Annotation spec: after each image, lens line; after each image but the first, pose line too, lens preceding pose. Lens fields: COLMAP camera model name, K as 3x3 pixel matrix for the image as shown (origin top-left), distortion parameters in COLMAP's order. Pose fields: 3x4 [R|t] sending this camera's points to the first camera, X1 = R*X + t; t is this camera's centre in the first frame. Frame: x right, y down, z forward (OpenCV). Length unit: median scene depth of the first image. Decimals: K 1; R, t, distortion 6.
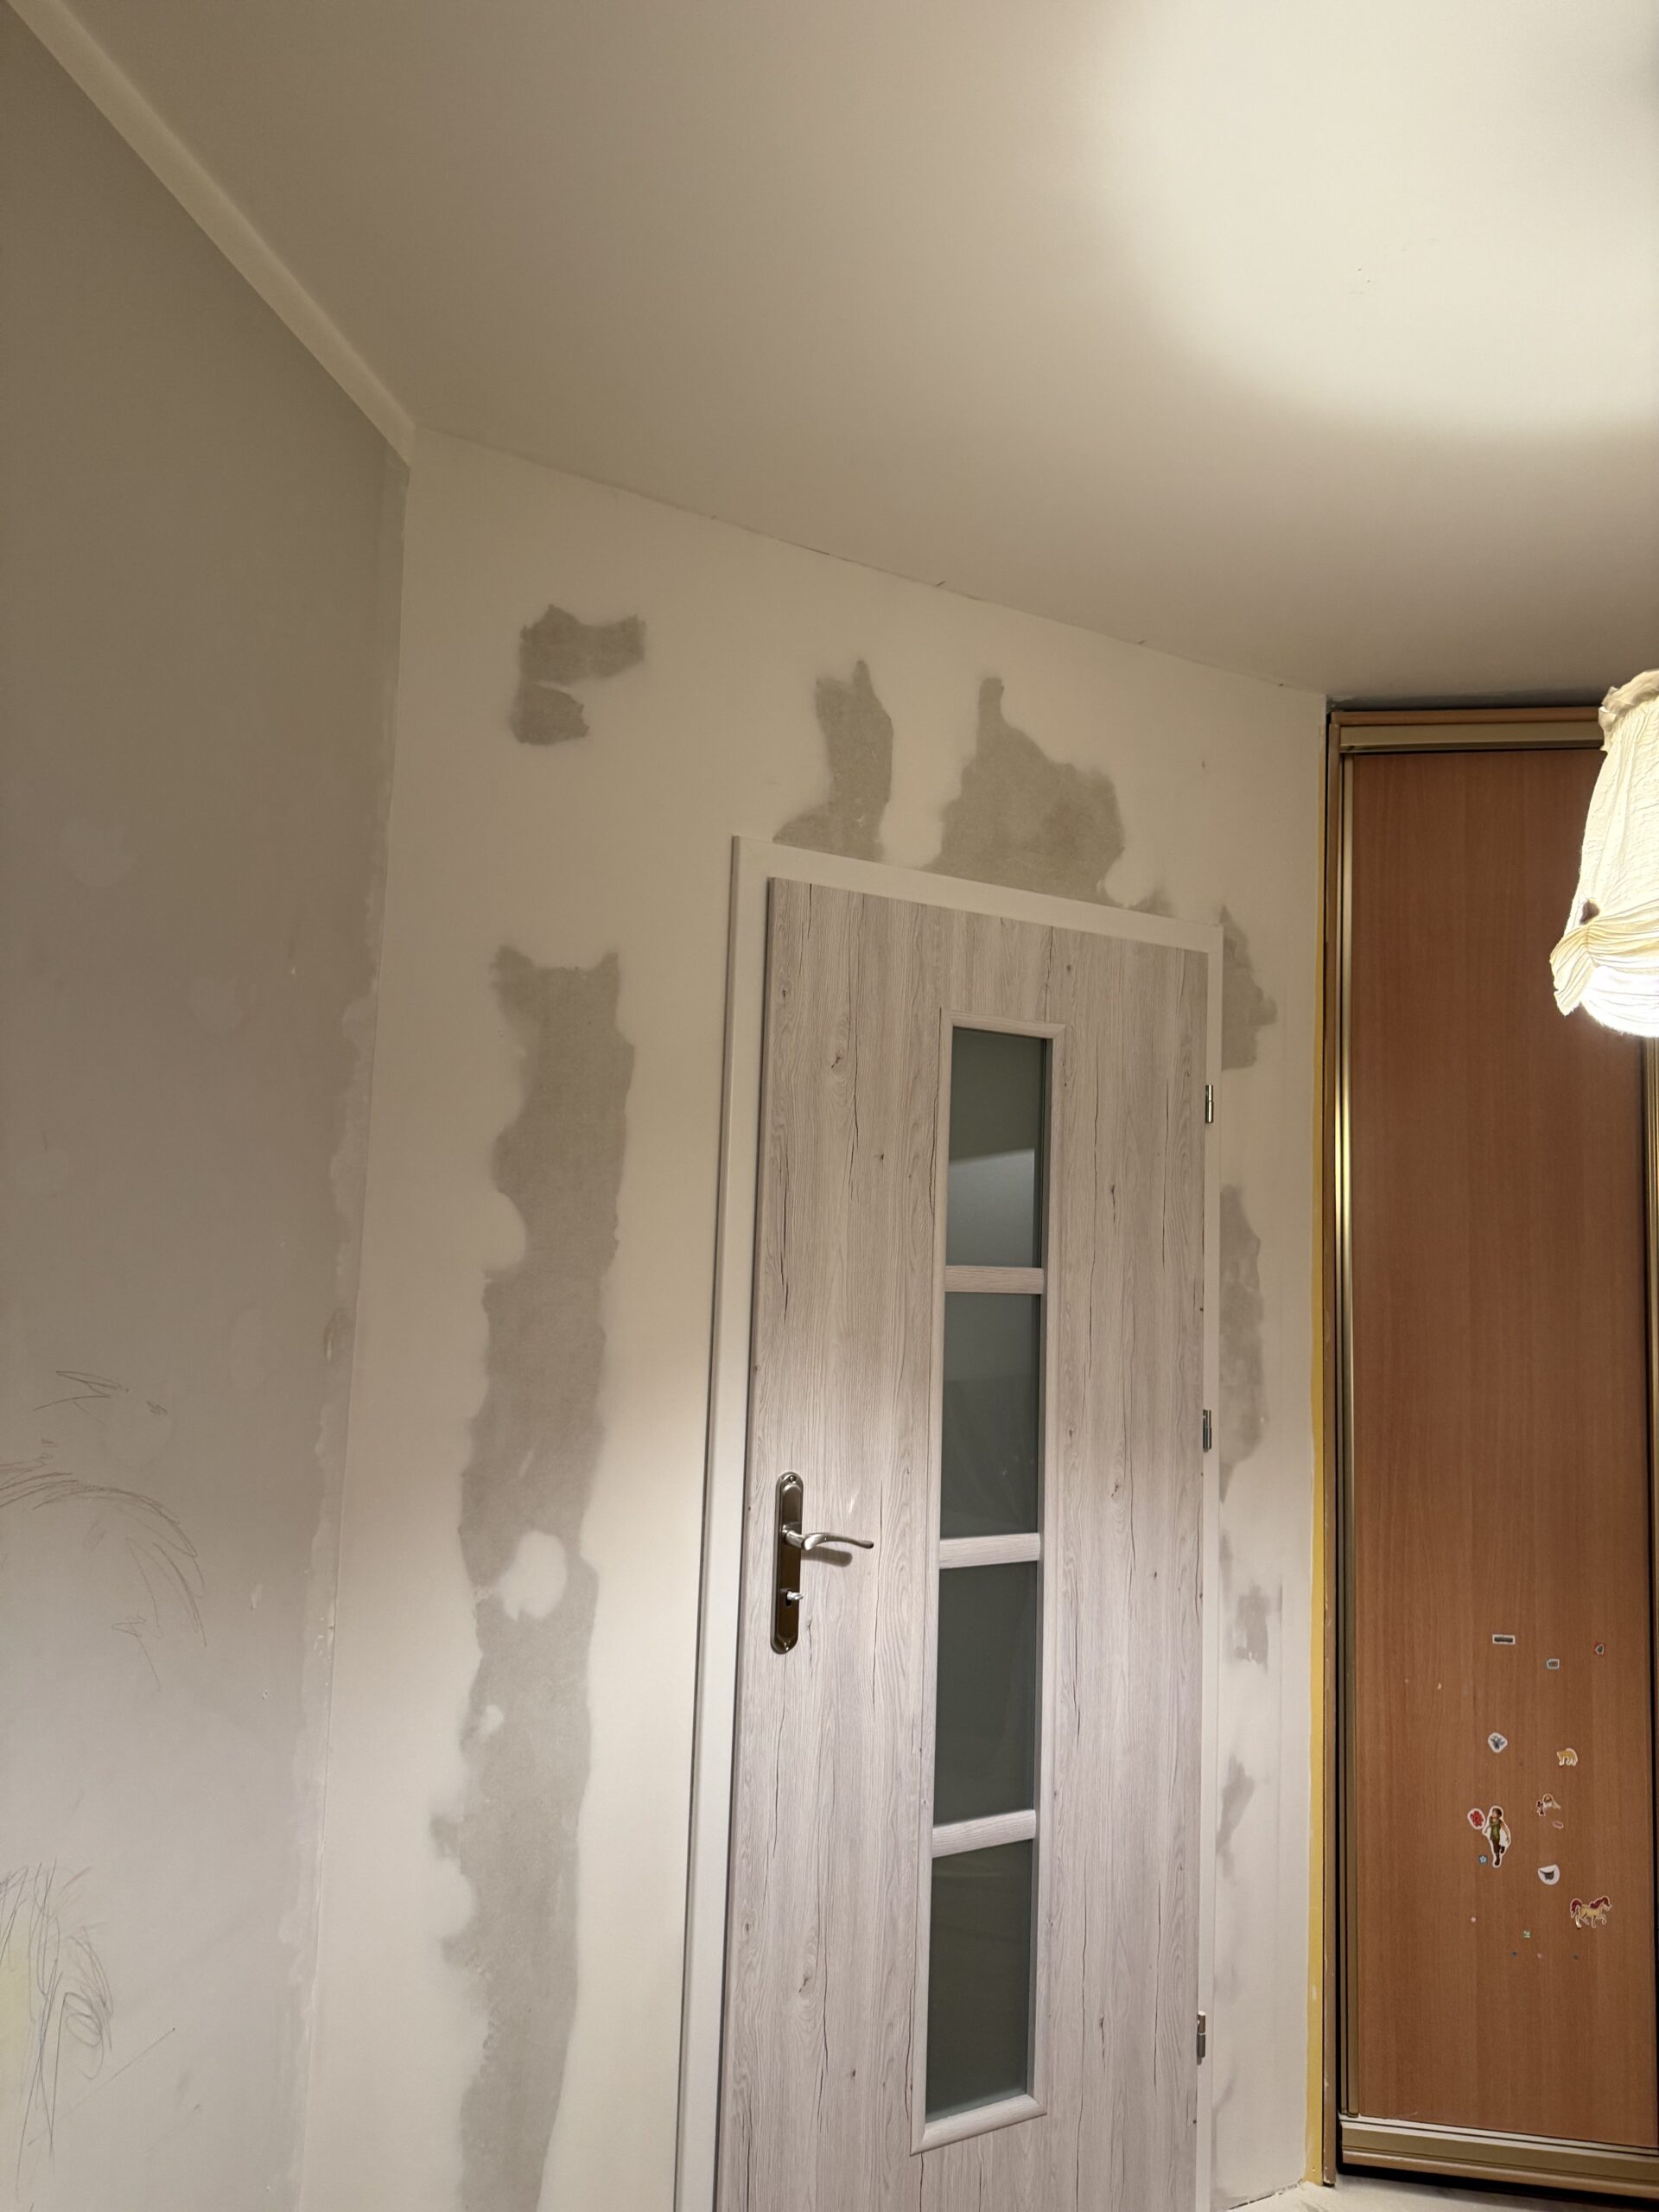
lens RADIAL K [[1552.1, 0, 824.2], [0, 1552.1, 1109.4], [0, 0, 1]] dist [-0.006822, -0.009314]
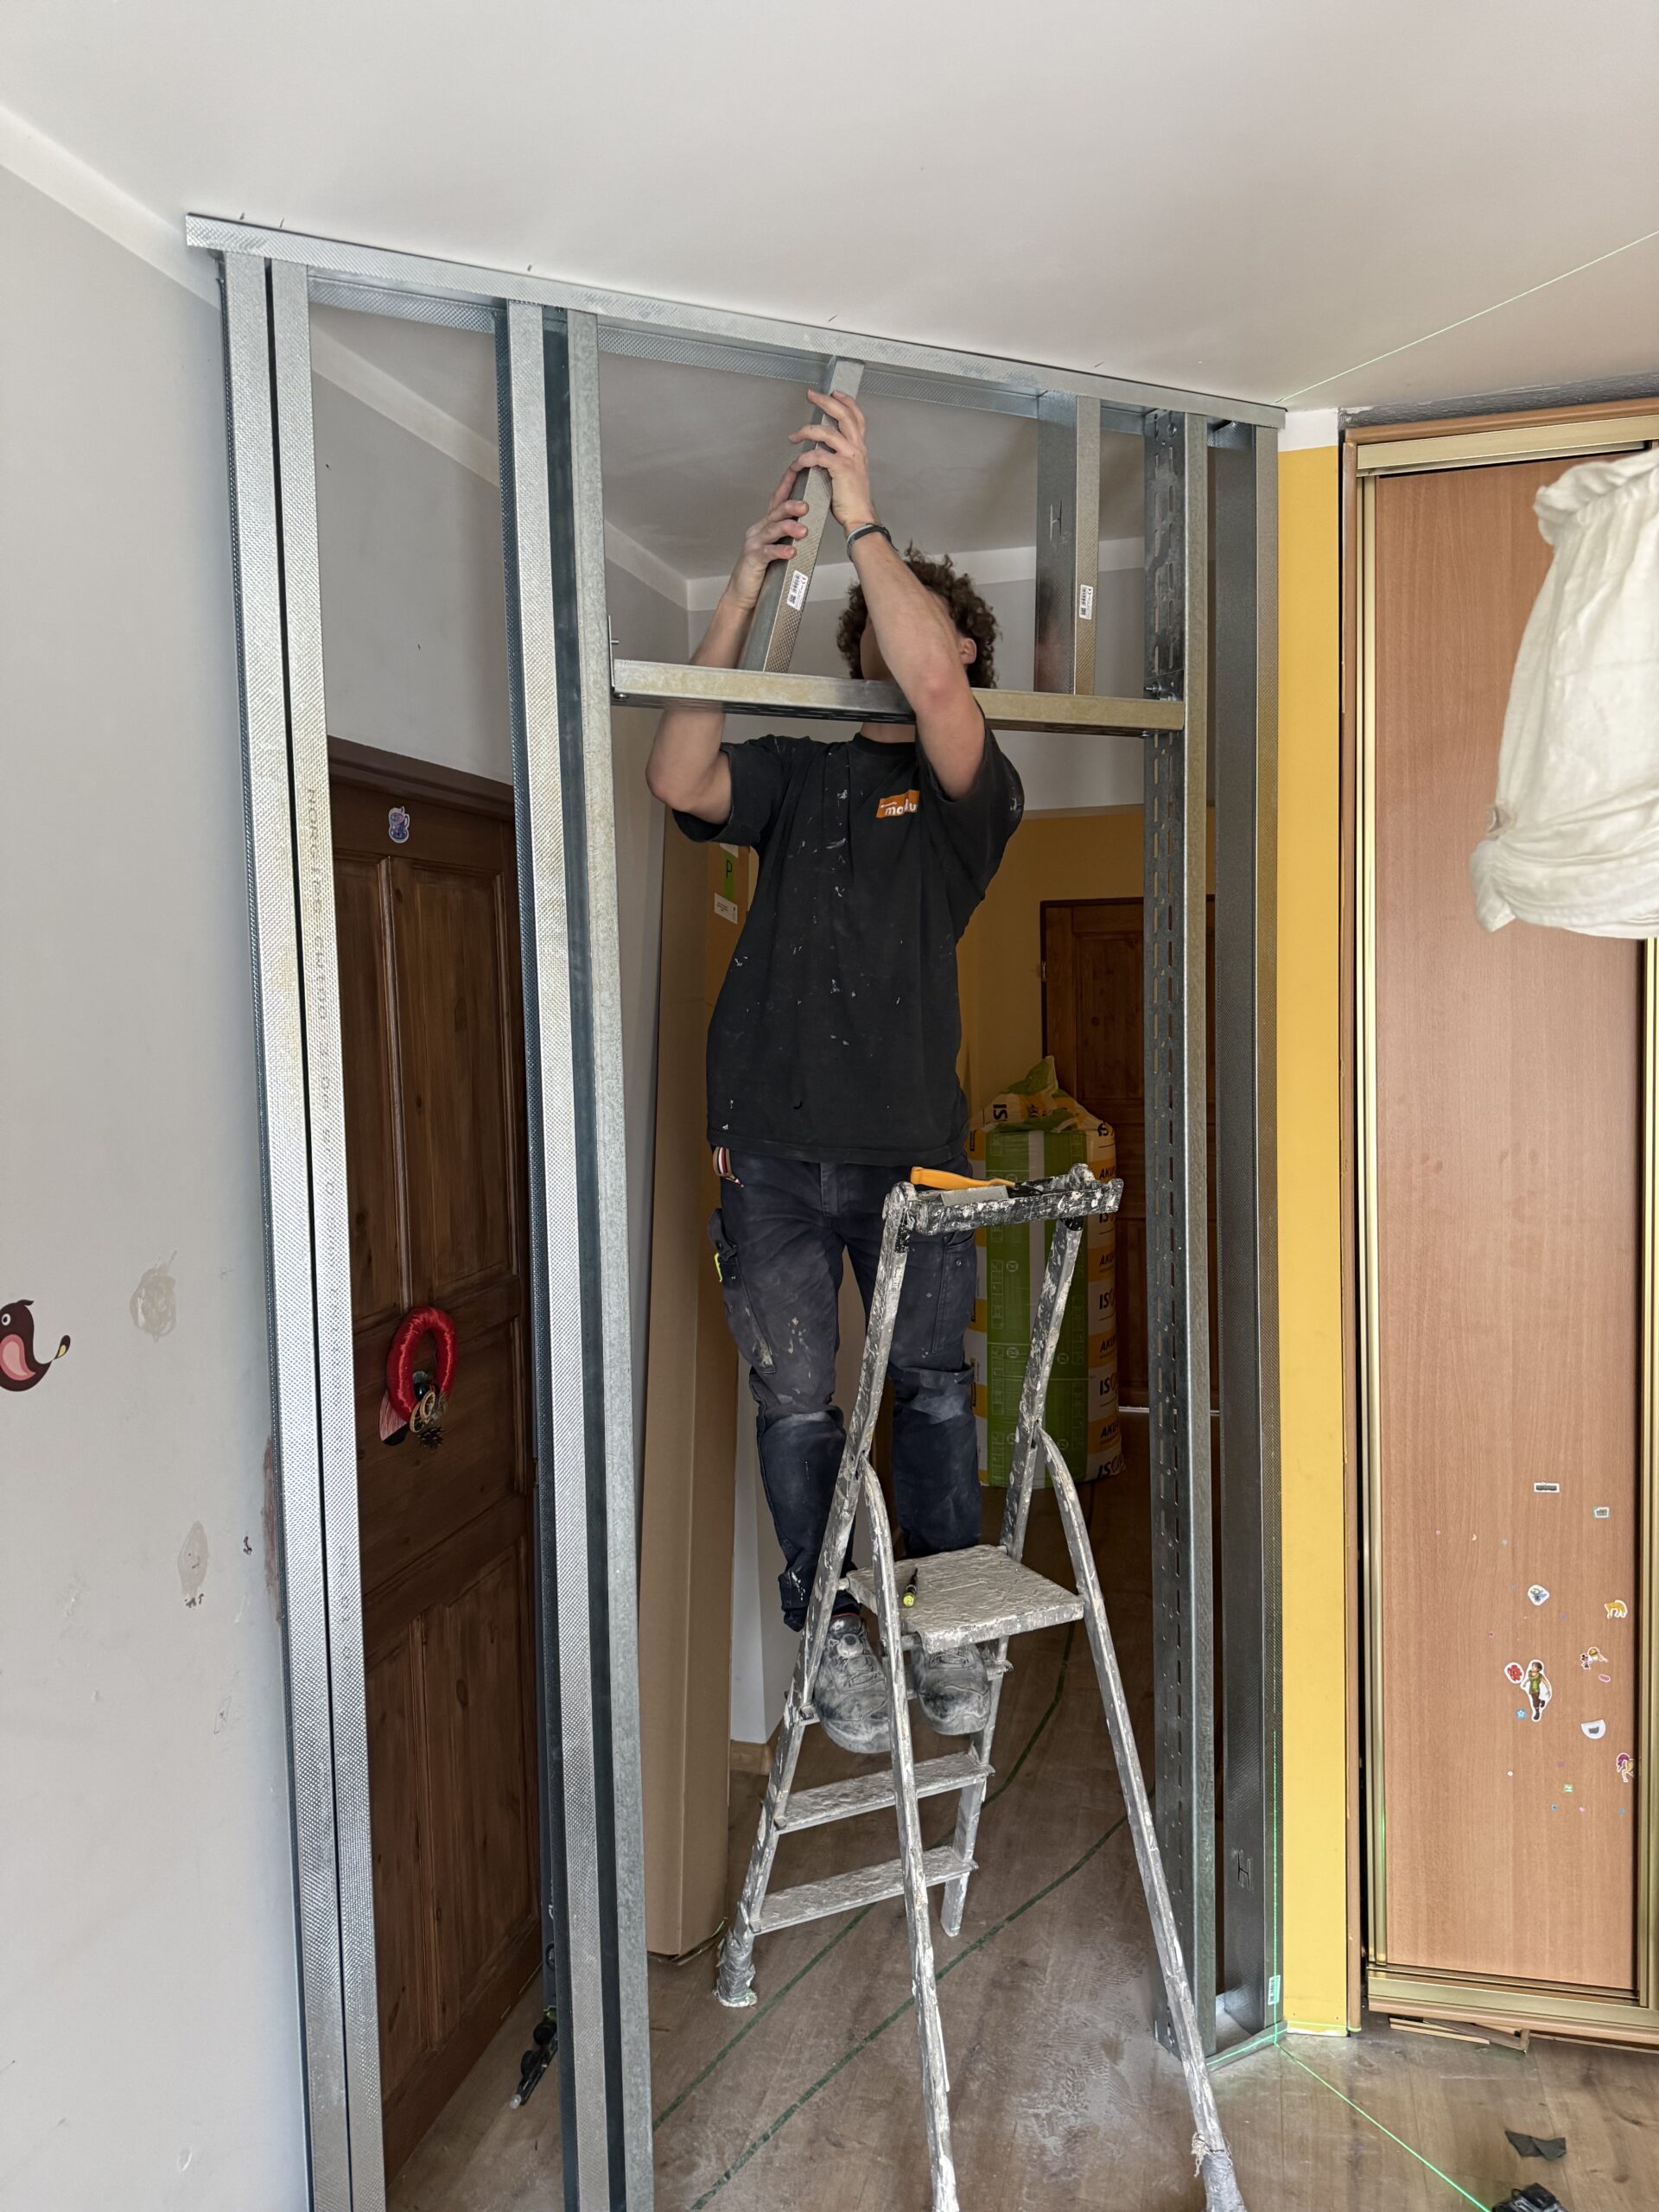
lens RADIAL K [[1552.4, 0, 832.0], [0, 1552.4, 1086.0], [0, 0, 1]] dist [-0.007774, -0.003163]
pose [[0.995477, -0.054268, -0.077981, 0.113603], [0.066132, 0.985116, 0.158663, -0.067551], [0.068210, -0.163102, 0.984248, 0.123475]]
